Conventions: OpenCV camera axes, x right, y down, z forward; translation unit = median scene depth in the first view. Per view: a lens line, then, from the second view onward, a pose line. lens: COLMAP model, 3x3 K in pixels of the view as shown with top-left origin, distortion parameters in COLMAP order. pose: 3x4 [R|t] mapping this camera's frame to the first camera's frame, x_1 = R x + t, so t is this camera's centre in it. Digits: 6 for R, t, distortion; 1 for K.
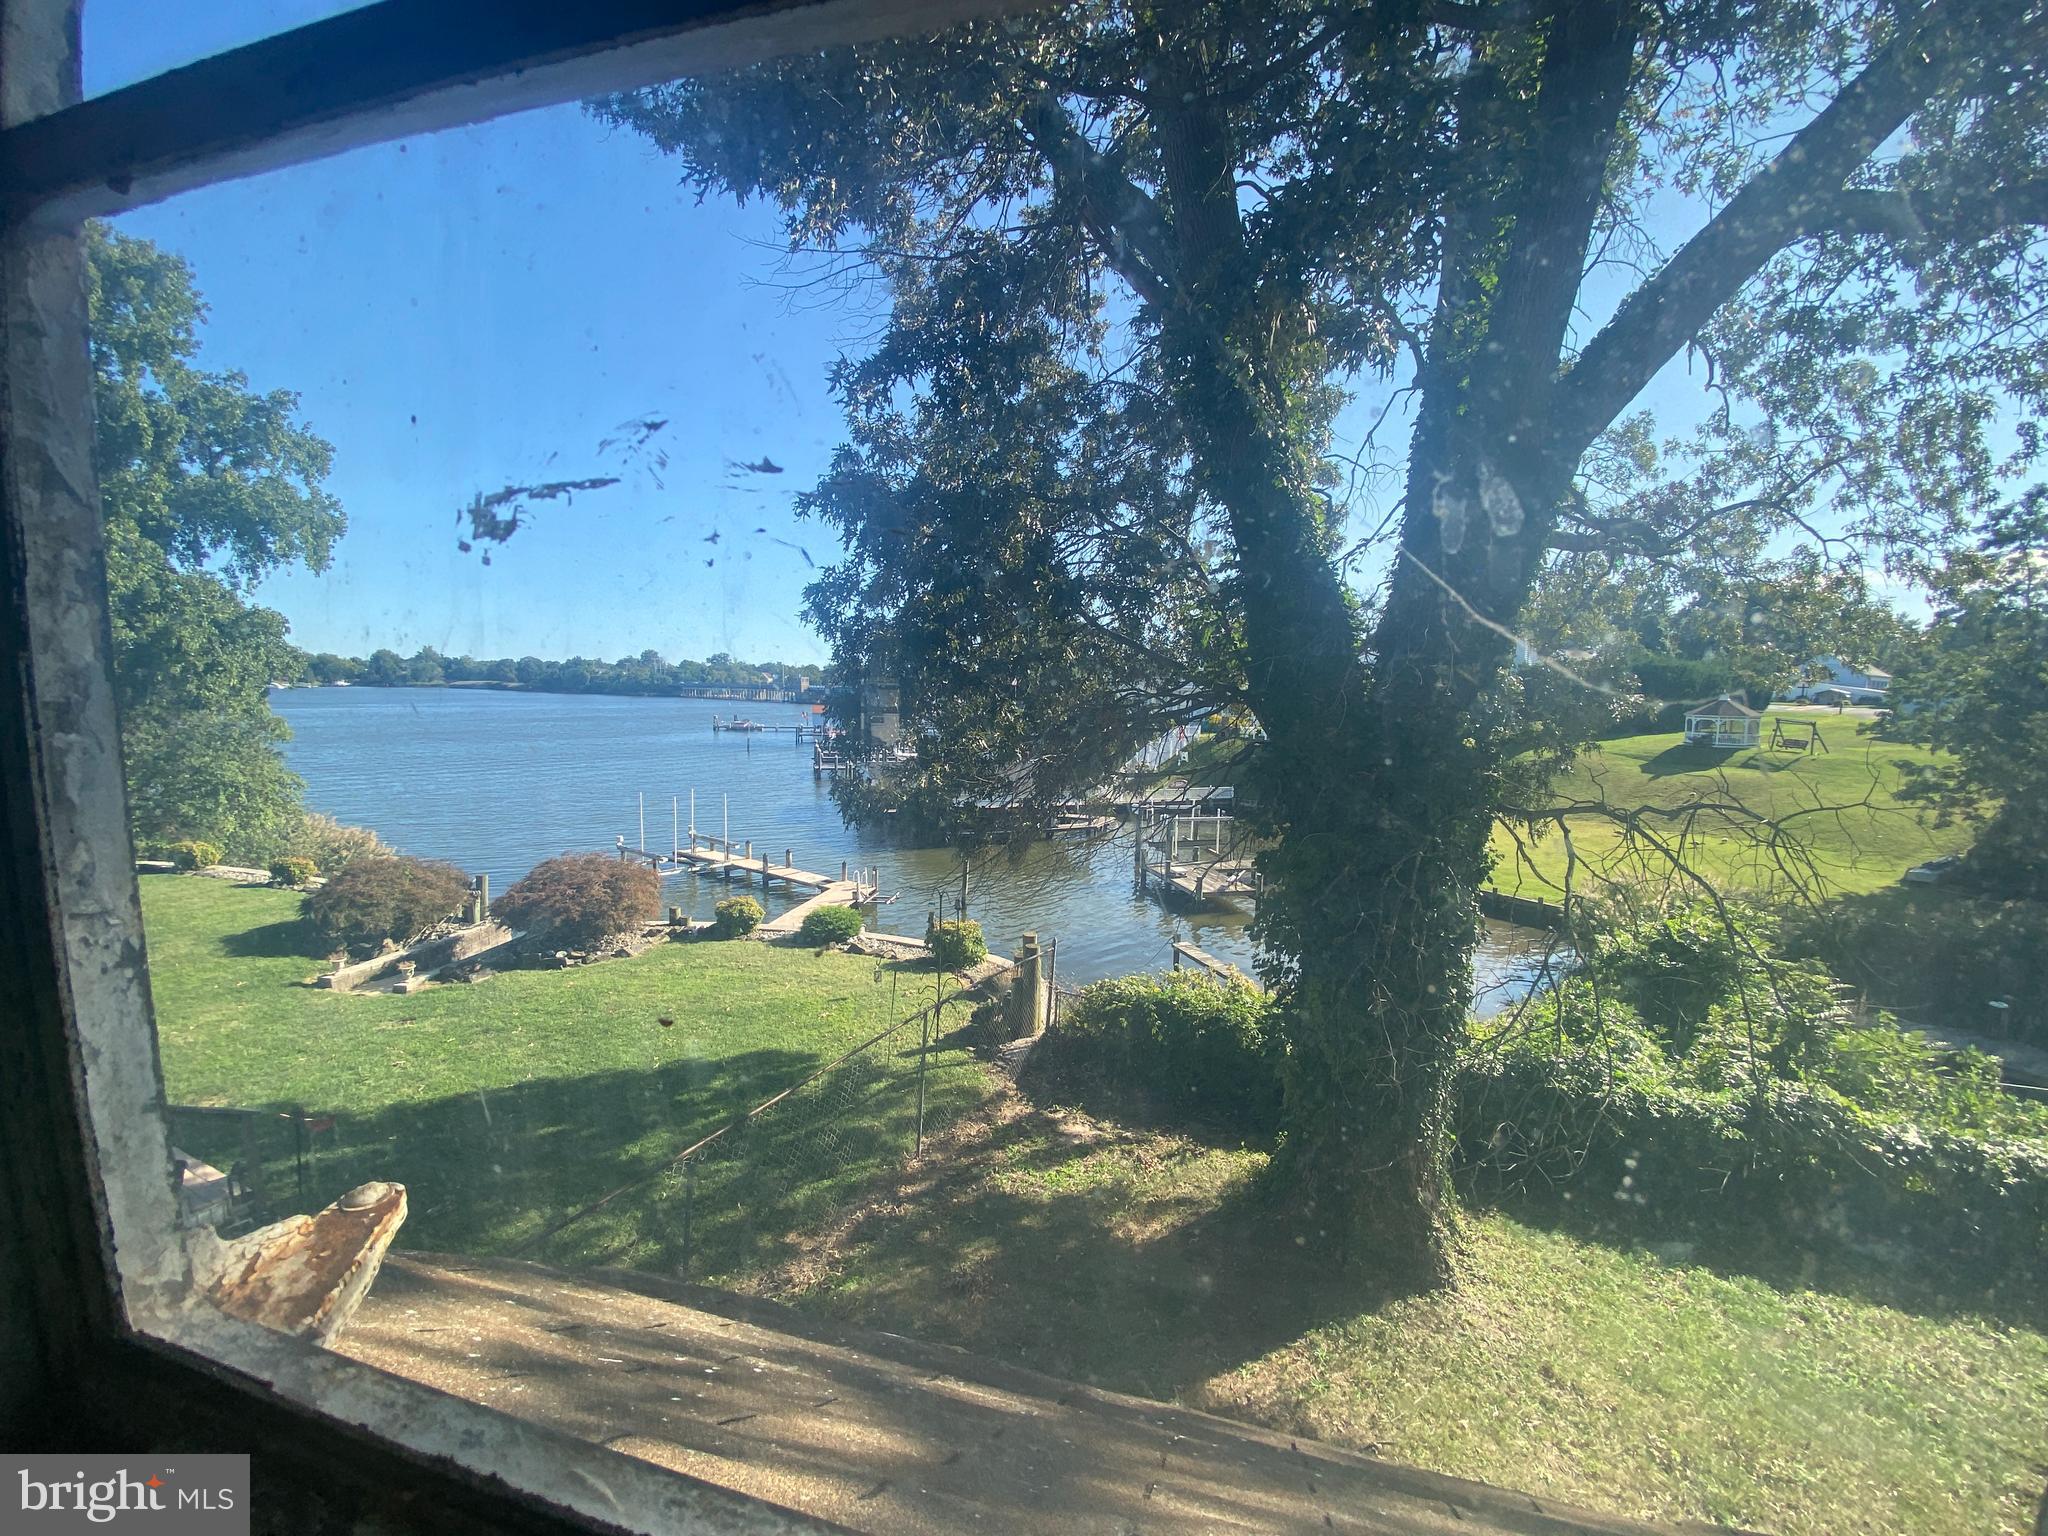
lens RADIAL K [[812.6, 0, 1024.0], [0, 812.6, 768.0], [0, 0, 1]] dist [-0.035186, -0.000166]
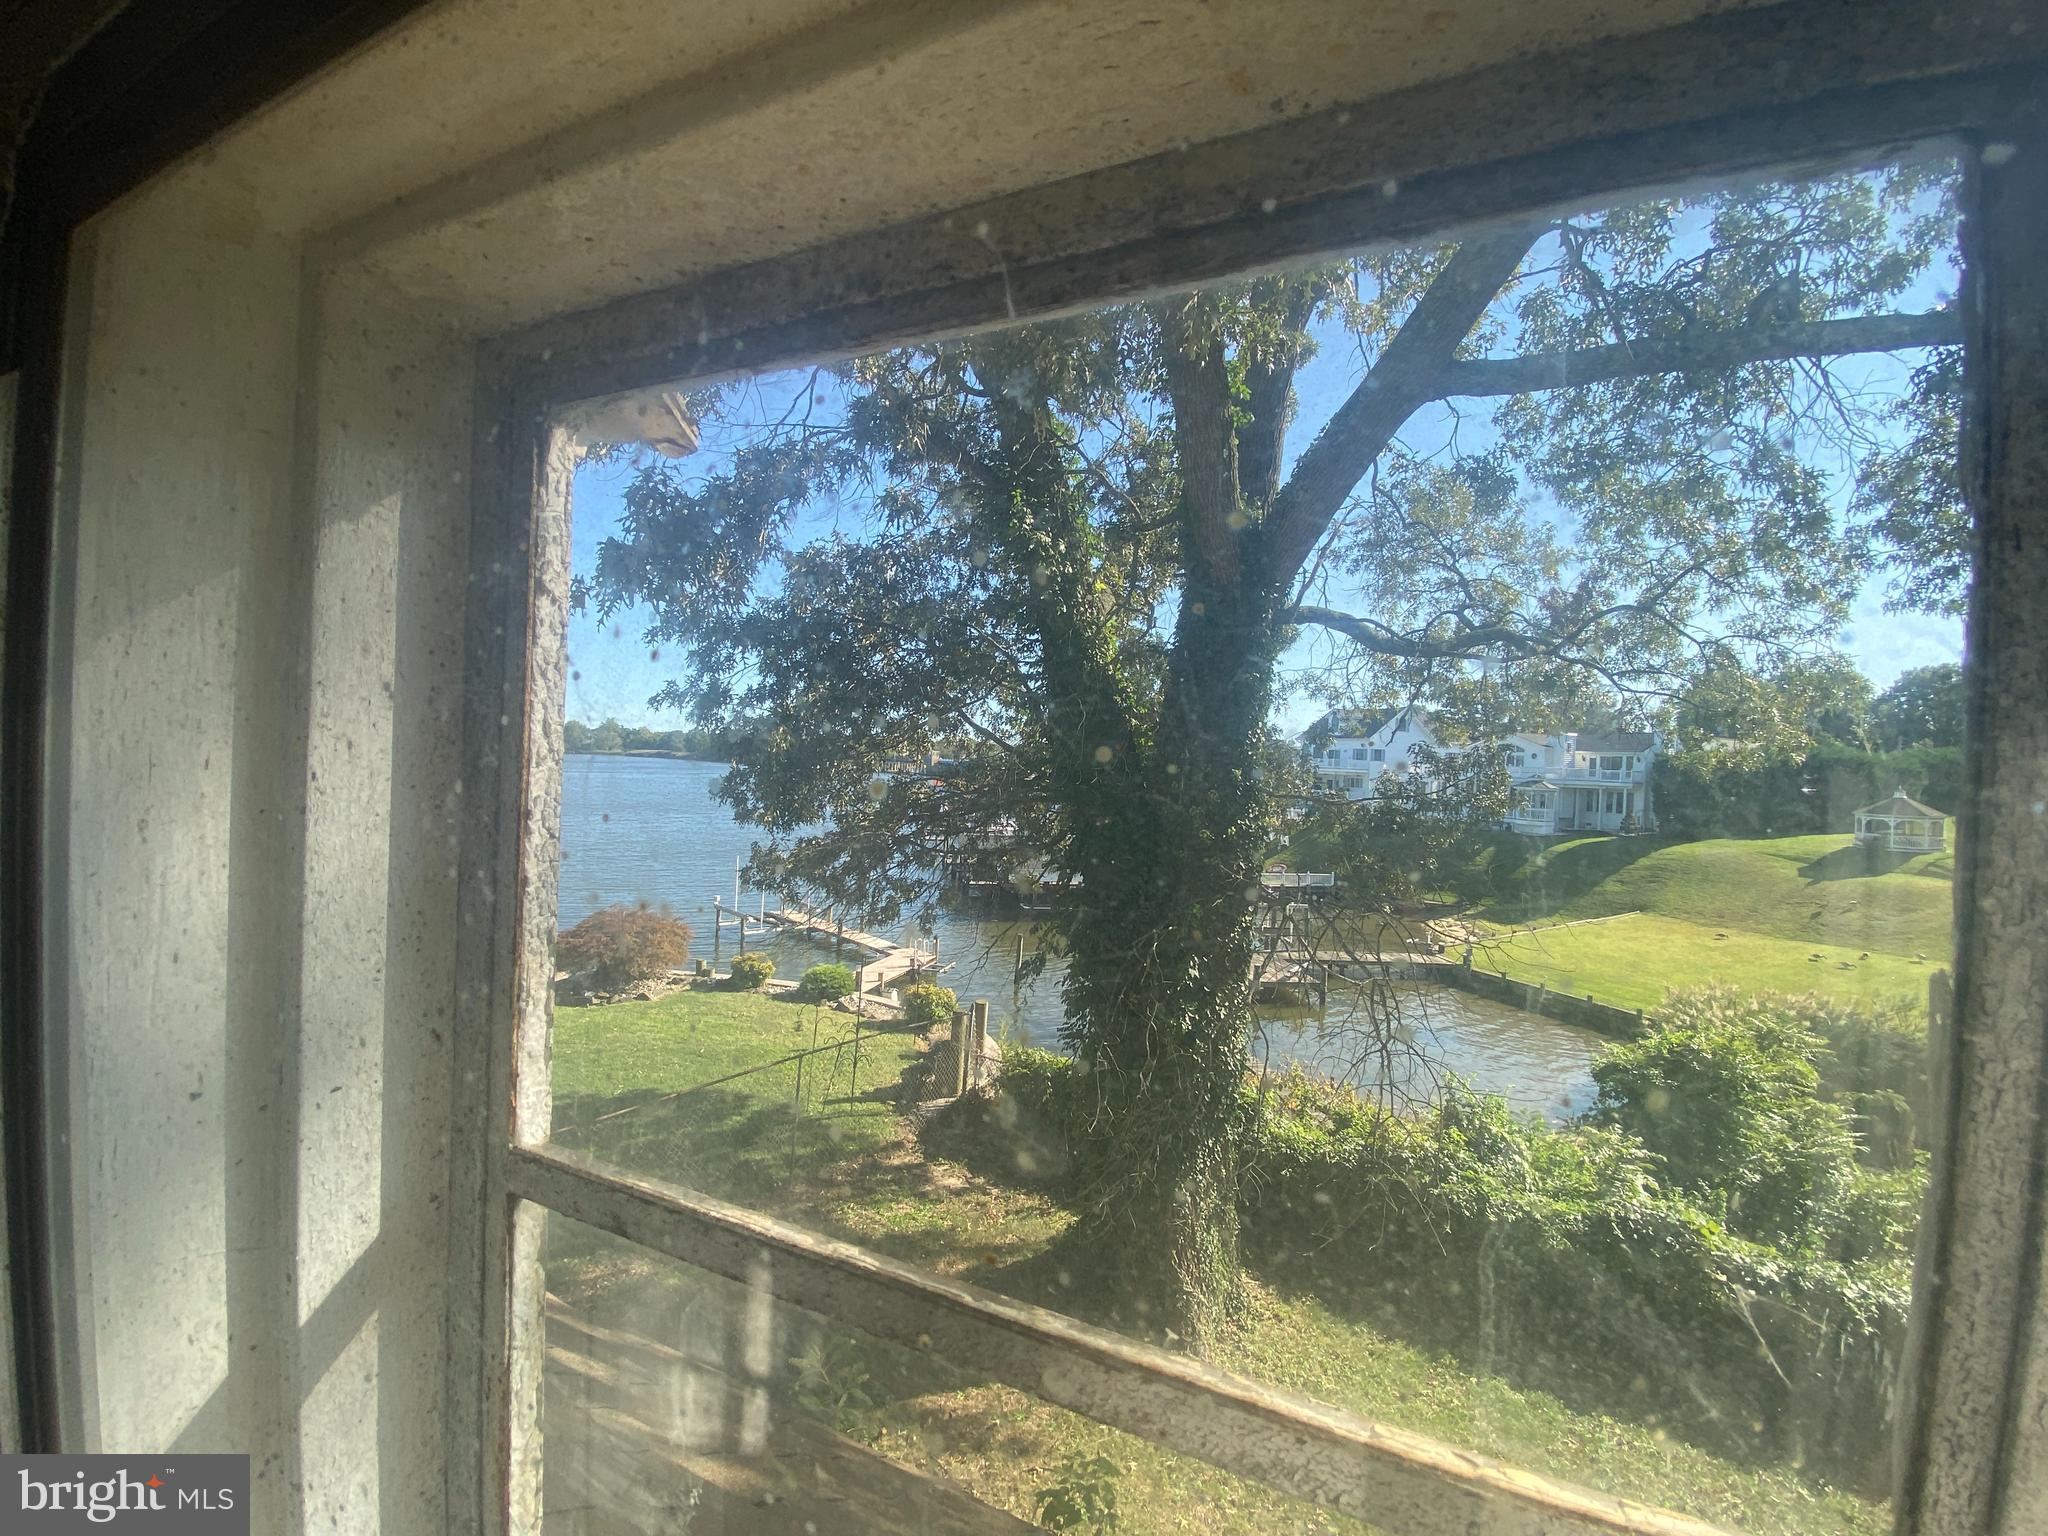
lens RADIAL K [[830.1, 0, 1035.6], [0, 830.1, 780.2], [0, 0, 1]] dist [-0.038004, -0.000051]
pose [[0.988889, 0.027765, -0.146040, 0.092555], [-0.039008, 0.996443, -0.074694, -0.001895], [0.143447, 0.079560, 0.986455, -0.030011]]
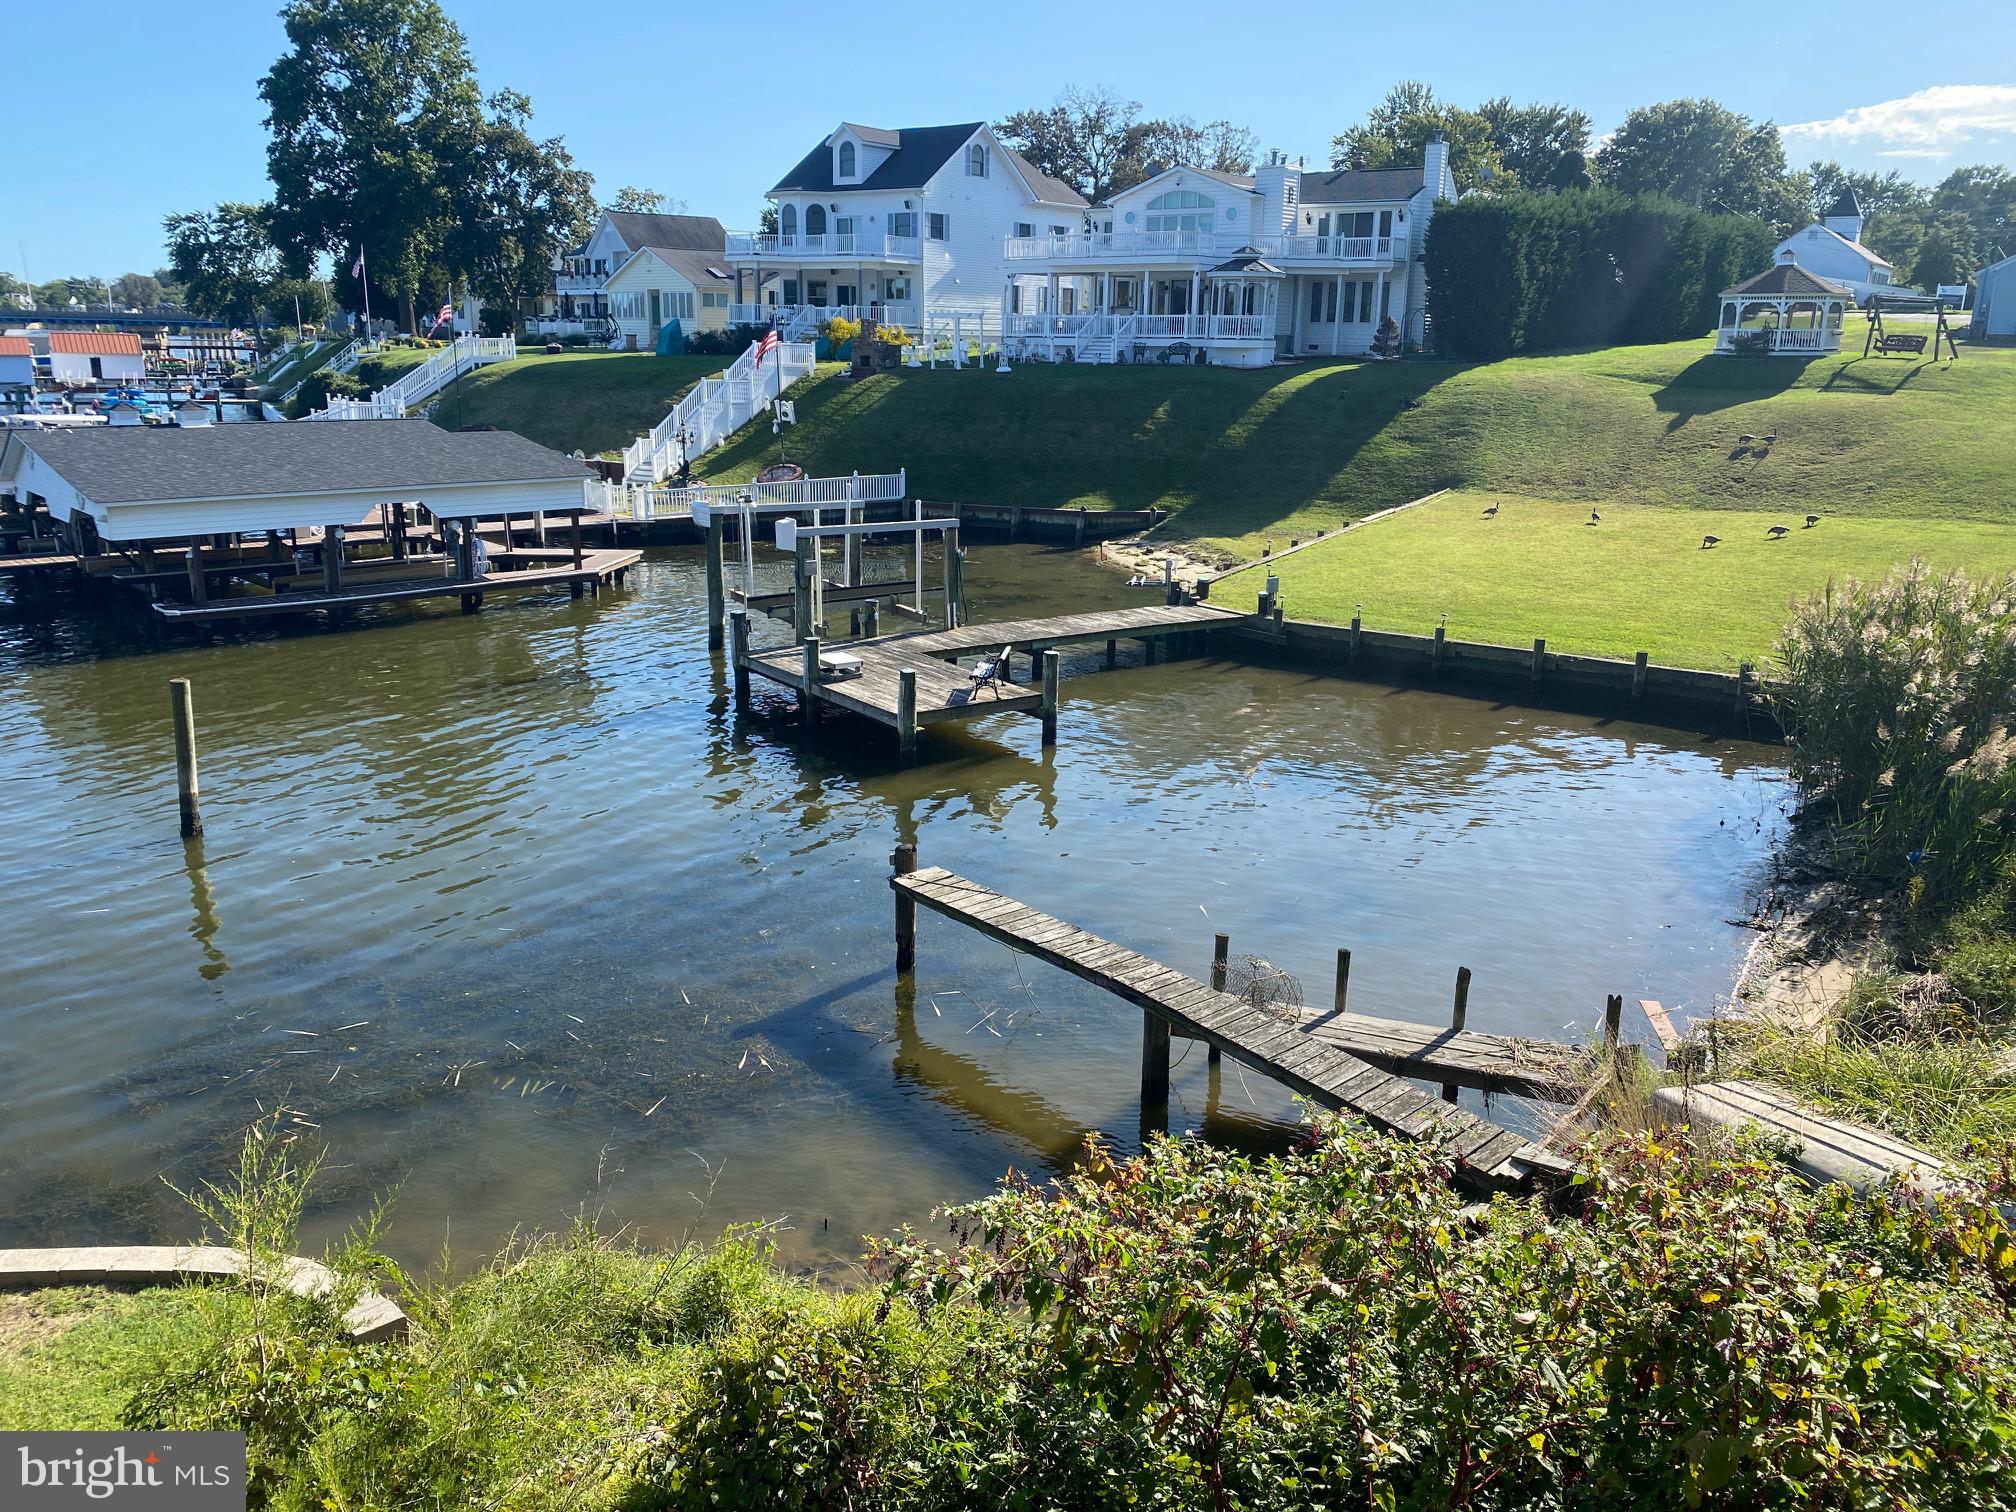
lens RADIAL K [[1512.0, 0, 1008.0], [0, 1512.0, 756.0], [0, 0, 1]] dist [-0.006343, -0.015054]
pose [[0.933769, -0.107720, 0.341279, 0.017734], [0.044890, 0.981348, 0.186925, 0.043105], [-0.355049, -0.159225, 0.921188, 0.329206]]
